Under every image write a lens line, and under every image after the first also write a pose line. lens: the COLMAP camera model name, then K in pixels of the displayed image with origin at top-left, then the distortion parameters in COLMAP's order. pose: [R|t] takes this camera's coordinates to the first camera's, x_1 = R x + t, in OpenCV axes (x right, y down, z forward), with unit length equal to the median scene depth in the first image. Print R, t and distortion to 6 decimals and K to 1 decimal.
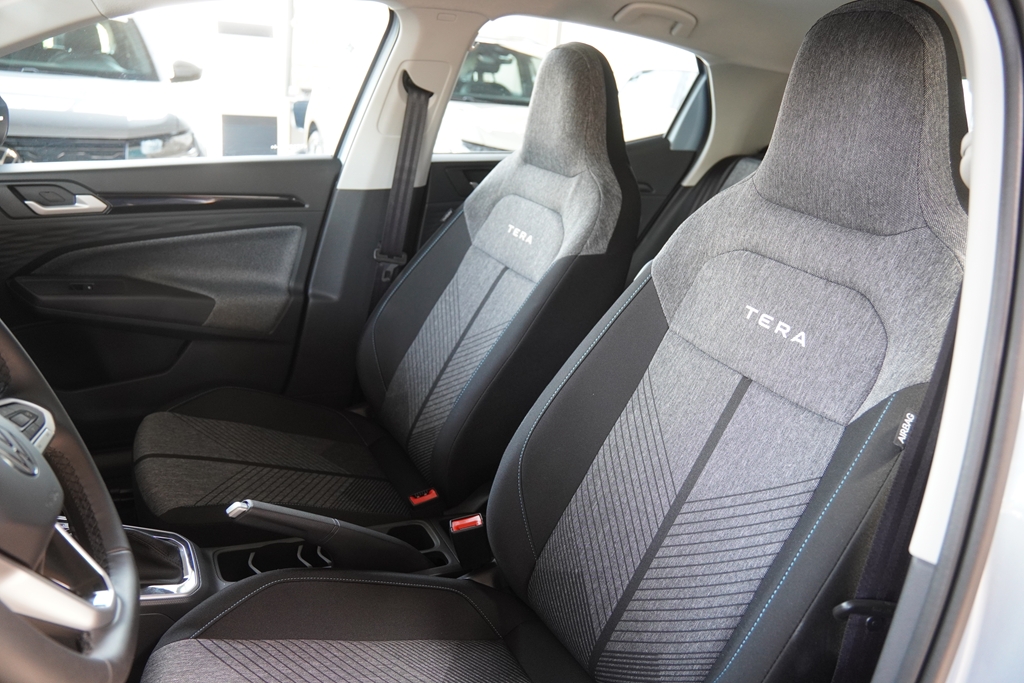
lens RADIAL K [[782.3, 0, 507.5], [0, 782.3, 342.2], [0, 0, 1]] dist [-0.114120, 0.060927]
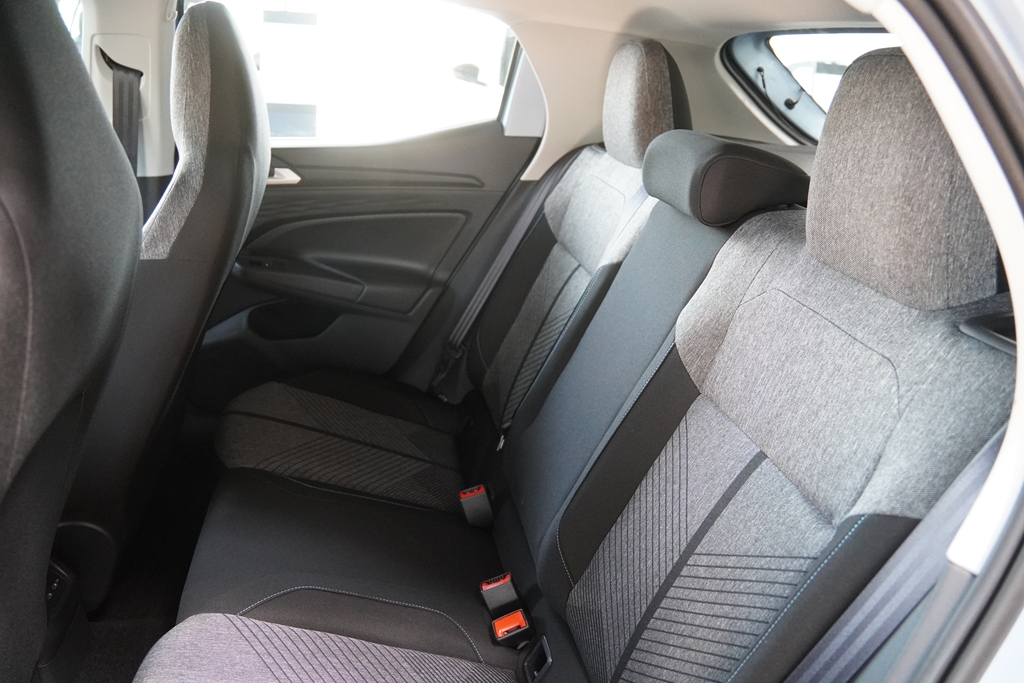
lens RADIAL K [[782.3, 0, 516.7], [0, 782.3, 341.6], [0, 0, 1]] dist [-0.114120, 0.060927]
pose [[0.960214, 0.081074, -0.267237, 0.578561], [-0.080146, 0.996679, 0.014397, -0.056776], [0.267517, 0.007594, 0.963523, 0.271836]]
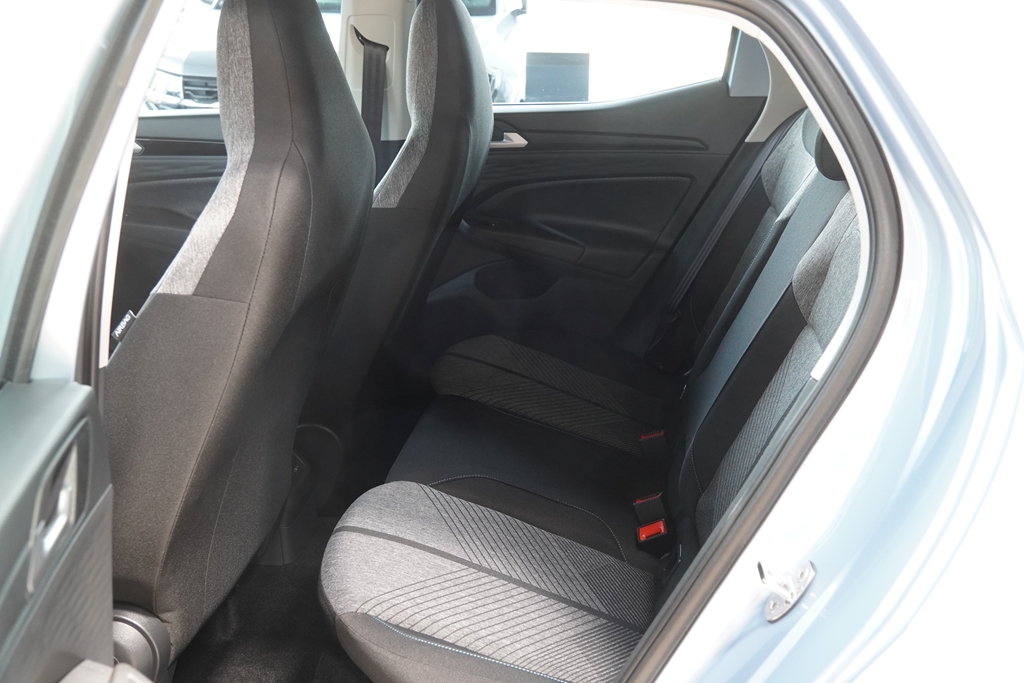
lens RADIAL K [[1105.4, 0, 506.6], [0, 1105.4, 342.4], [0, 0, 1]] dist [0.041967, 0.000000]
pose [[0.803584, 0.118984, -0.583178, 0.911316], [-0.128760, 0.991365, 0.024841, 0.004814], [0.581097, 0.055129, 0.811965, -0.061384]]
